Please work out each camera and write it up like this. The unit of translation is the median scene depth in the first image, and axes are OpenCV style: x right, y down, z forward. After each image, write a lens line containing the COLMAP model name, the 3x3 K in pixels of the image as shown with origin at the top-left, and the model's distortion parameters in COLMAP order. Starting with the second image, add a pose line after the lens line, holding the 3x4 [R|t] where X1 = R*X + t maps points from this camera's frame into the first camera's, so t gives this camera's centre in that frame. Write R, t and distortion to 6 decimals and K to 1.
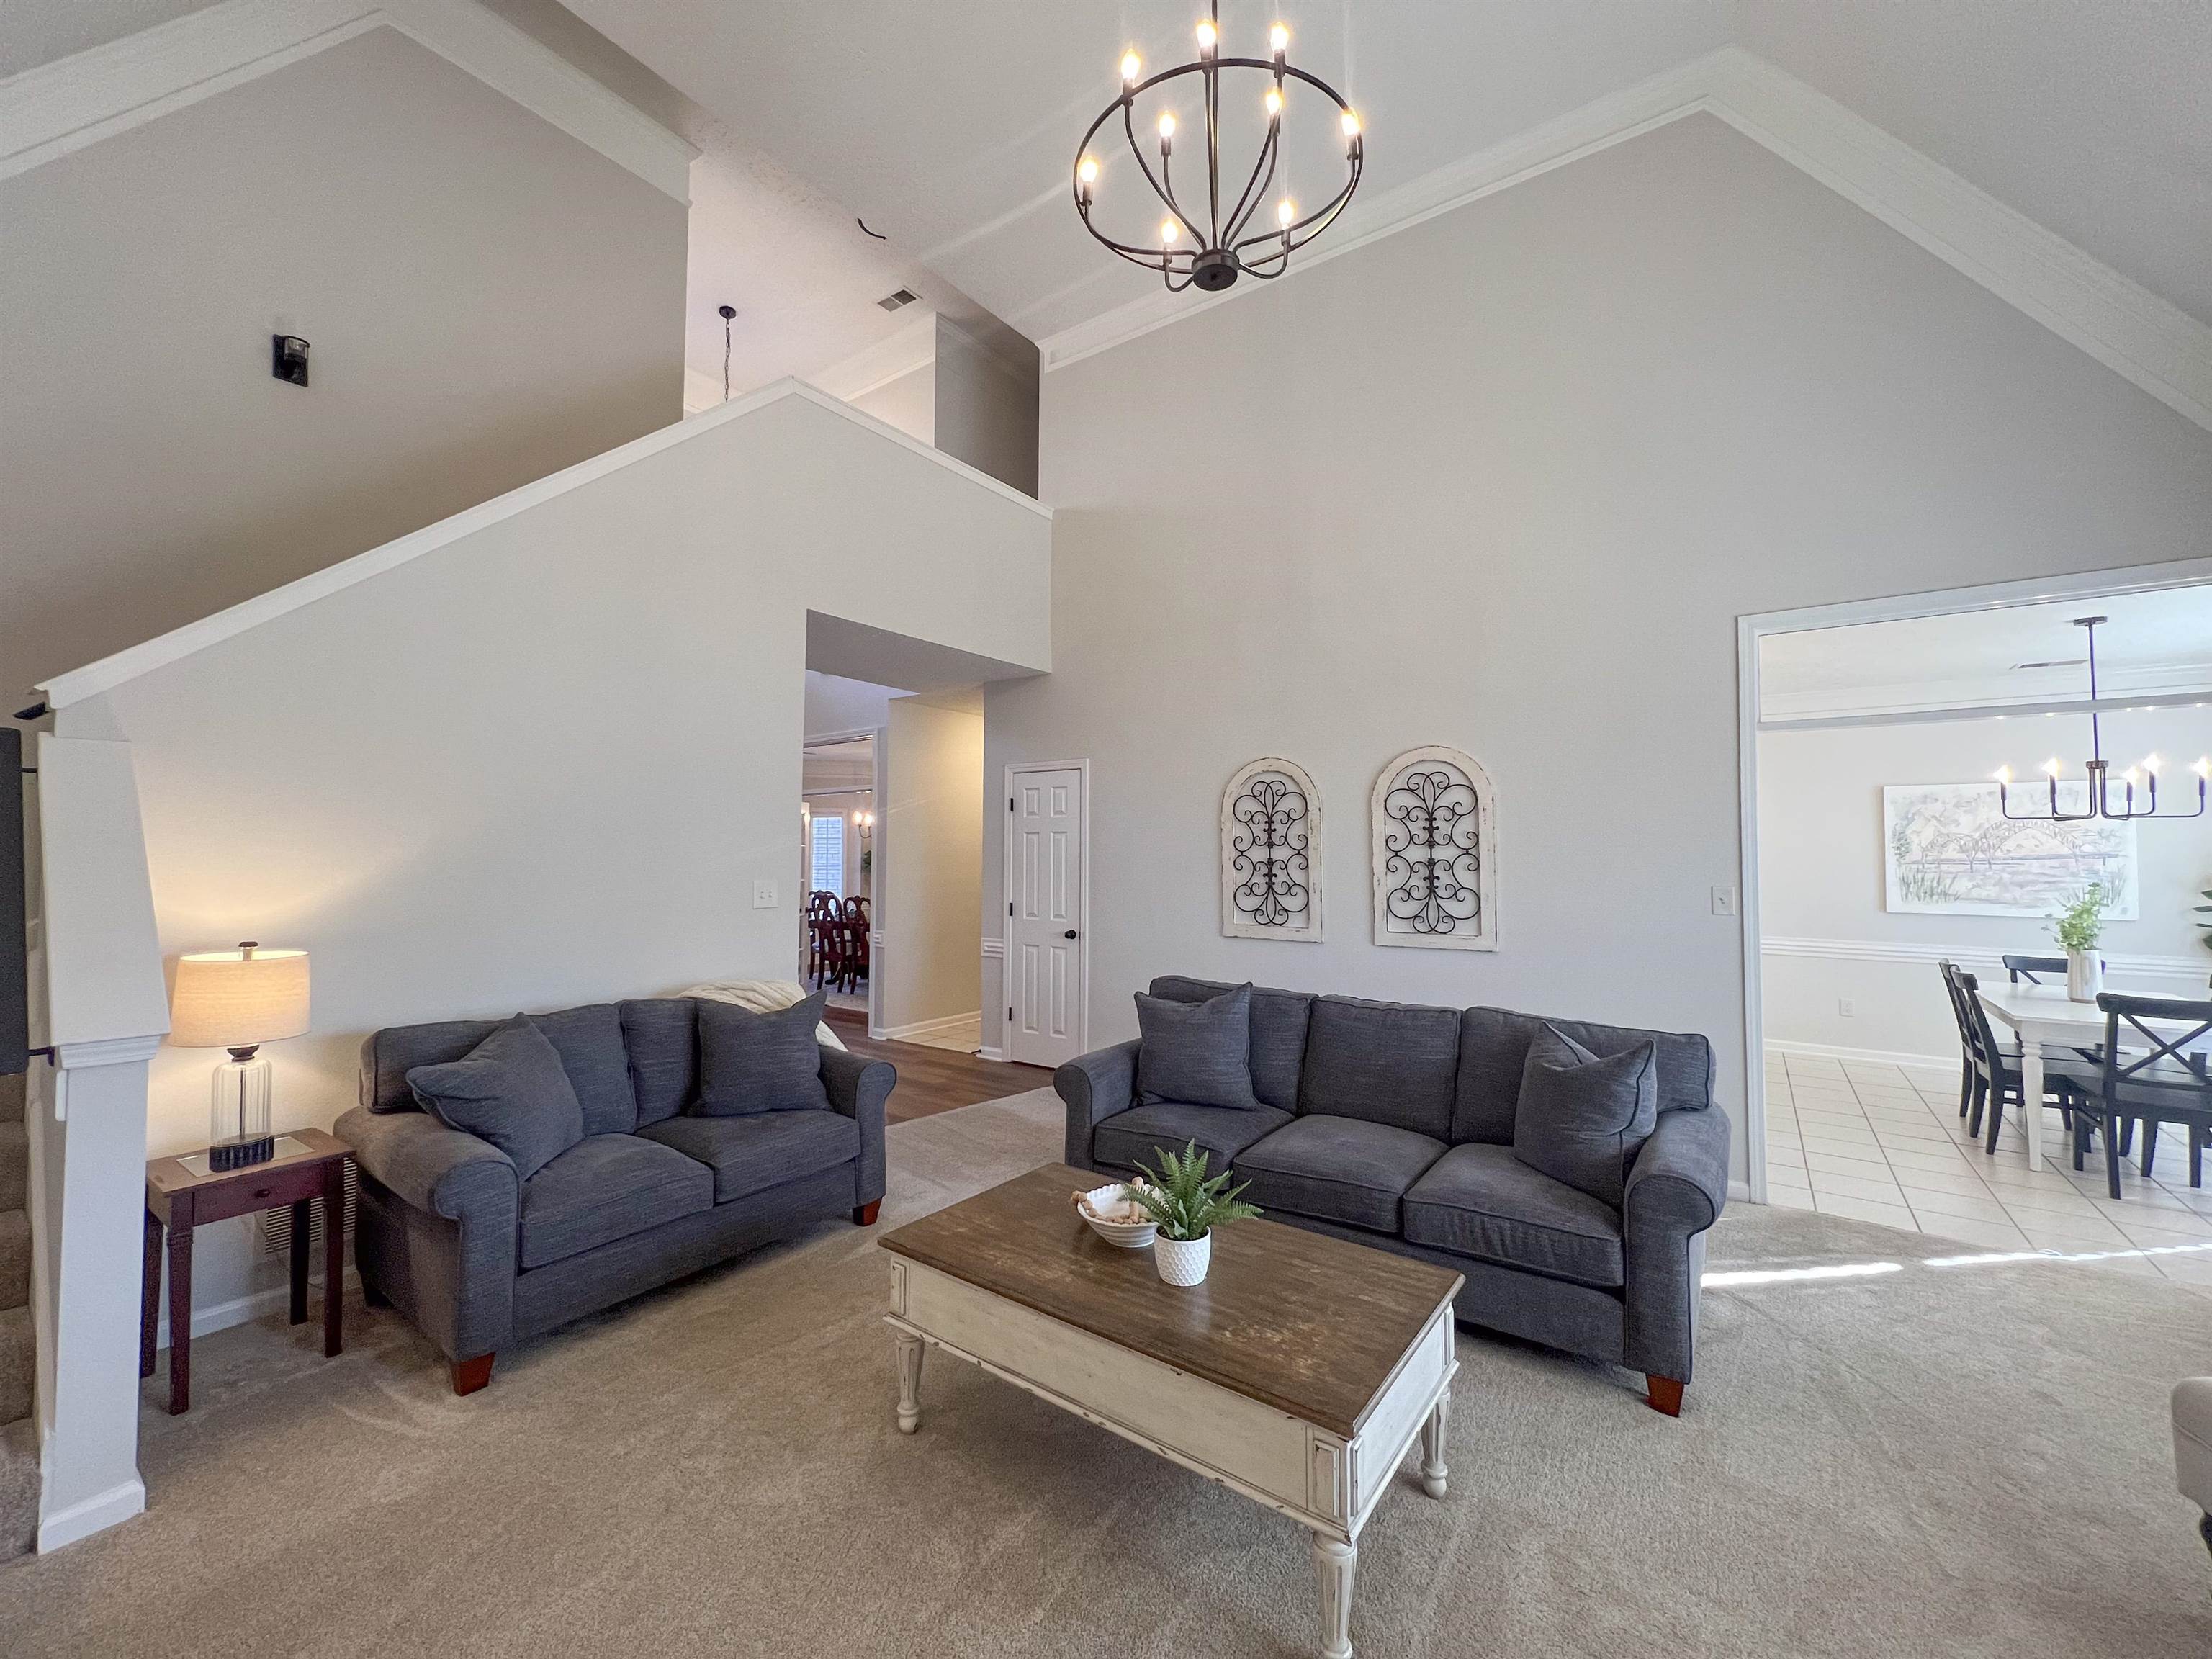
lens RADIAL K [[883.6, 0, 1103.9], [0, 883.6, 829.8], [0, 0, 1]] dist [0.001216, -0.000394]
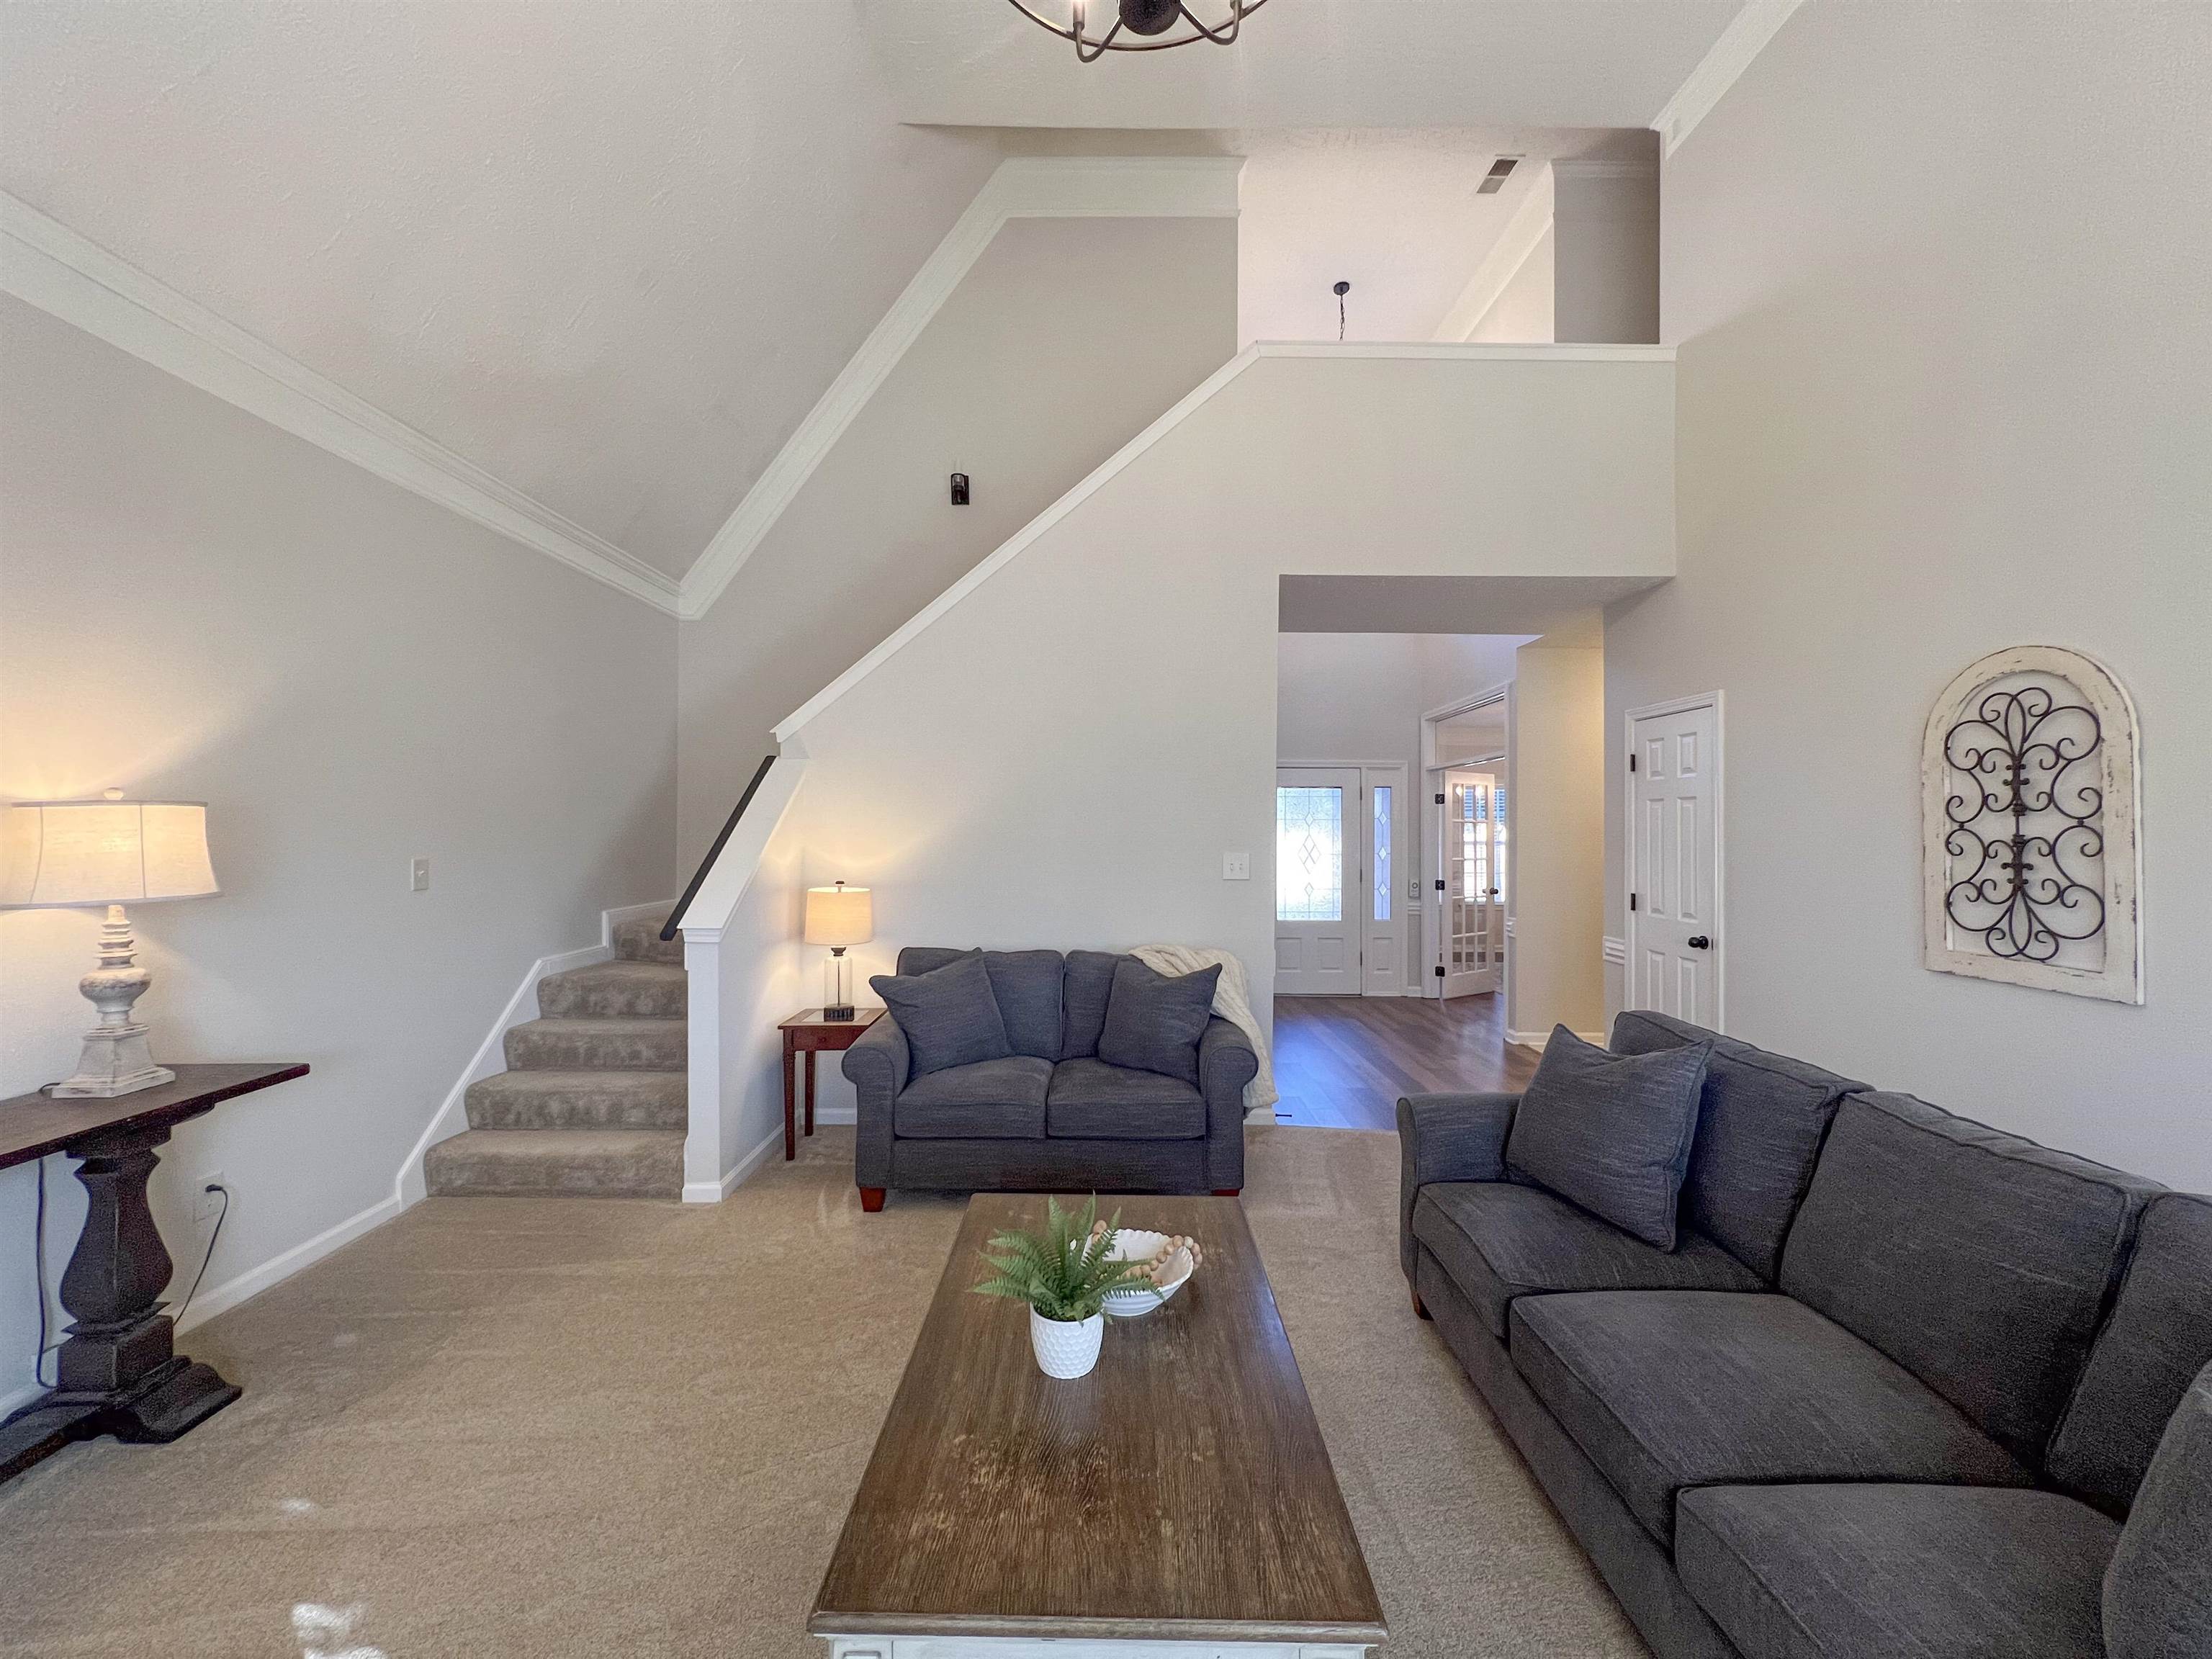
lens RADIAL K [[883.6, 0, 1104.4], [0, 883.6, 829.4], [0, 0, 1]] dist [0.001216, -0.000394]
pose [[0.589283, -0.000317, -0.807927, 0.295070], [0.018473, 0.999744, 0.013082, 0.011942], [0.807716, -0.022634, 0.589138, 0.234067]]
